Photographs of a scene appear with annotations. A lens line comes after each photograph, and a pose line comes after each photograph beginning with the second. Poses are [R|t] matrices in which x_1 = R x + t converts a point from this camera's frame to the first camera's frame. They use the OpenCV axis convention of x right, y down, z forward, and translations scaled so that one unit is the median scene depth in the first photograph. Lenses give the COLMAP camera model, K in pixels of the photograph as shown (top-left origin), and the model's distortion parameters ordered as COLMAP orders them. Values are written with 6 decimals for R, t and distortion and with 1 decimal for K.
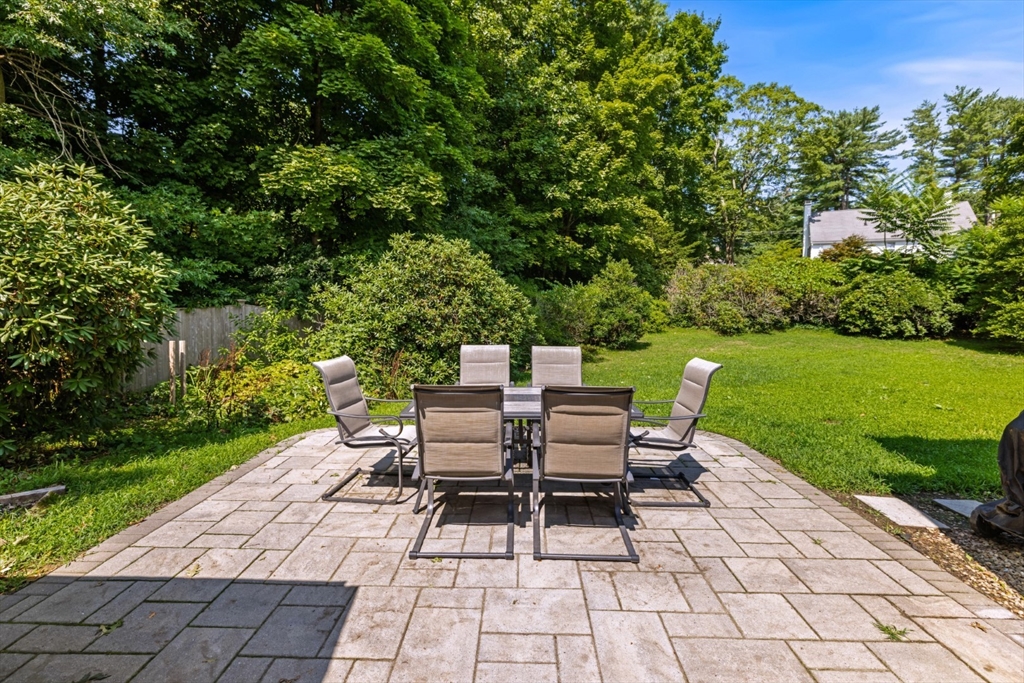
lens RADIAL K [[473.8, 0, 509.4], [0, 473.8, 321.8], [0, 0, 1]] dist [-0.003931, 0.000800]
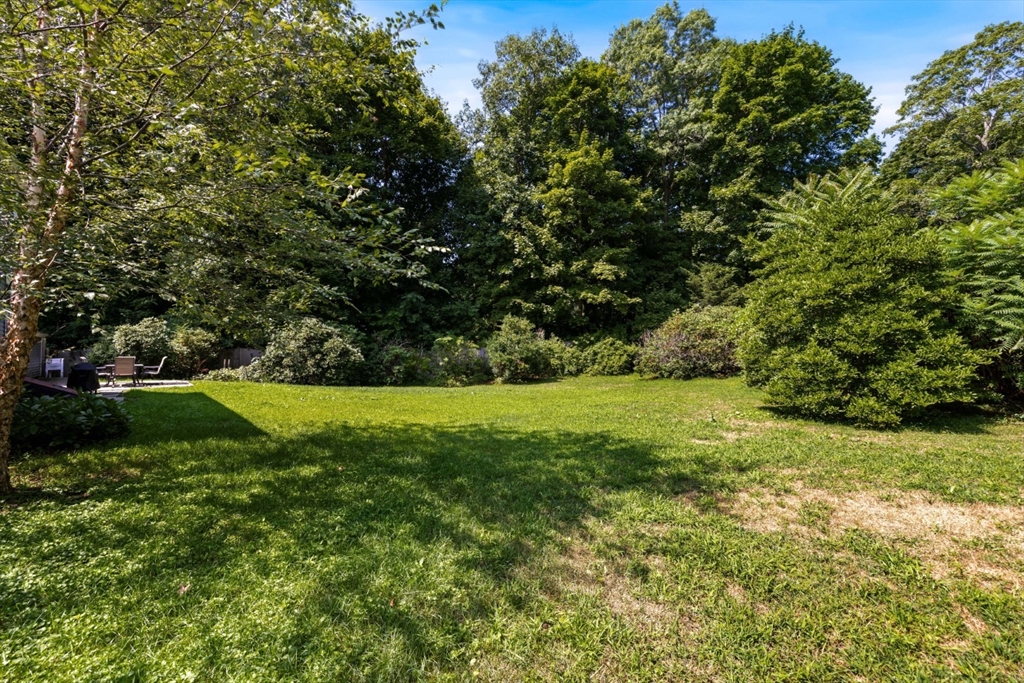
lens RADIAL K [[429.3, 0, 511.7], [0, 429.3, 336.4], [0, 0, 1]] dist [0.000876, 0.000159]
pose [[0.667161, -0.026512, -0.744442, 0.966561], [-0.032237, 0.997403, -0.064411, 0.004140], [0.744216, 0.066971, 0.664574, 0.167726]]
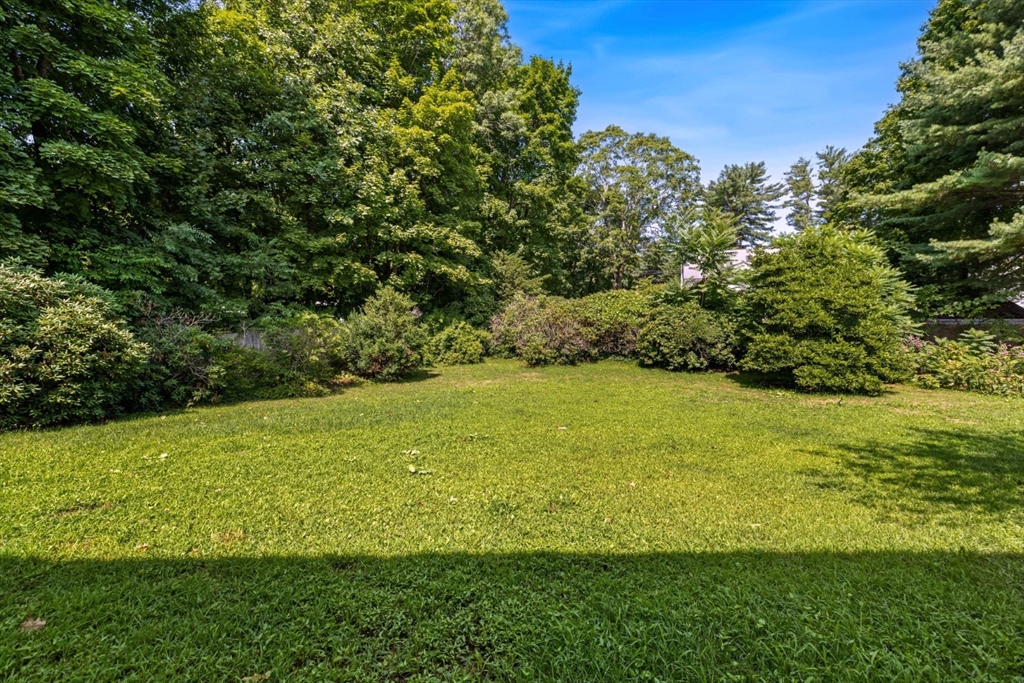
lens RADIAL K [[429.3, 0, 511.7], [0, 429.3, 336.4], [0, 0, 1]] dist [0.000876, 0.000159]
pose [[0.997788, 0.008196, 0.065972, 0.360865], [-0.005777, 0.999307, -0.036777, -0.001392], [-0.066228, 0.036315, 0.997144, 0.110265]]
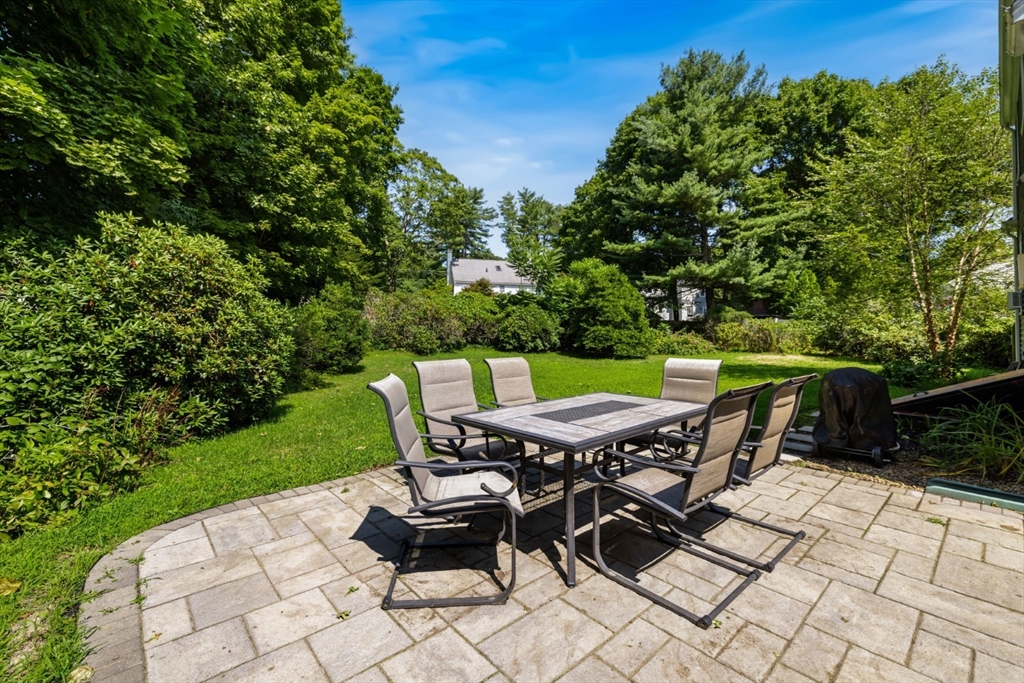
lens RADIAL K [[437.3, 0, 509.1], [0, 437.3, 313.4], [0, 0, 1]] dist [0.001032, 0.000260]
pose [[0.731644, 0.024762, 0.681237, -0.110729], [0.029049, 0.997300, -0.067449, 0.005445], [-0.681067, 0.069138, 0.728949, 0.084292]]
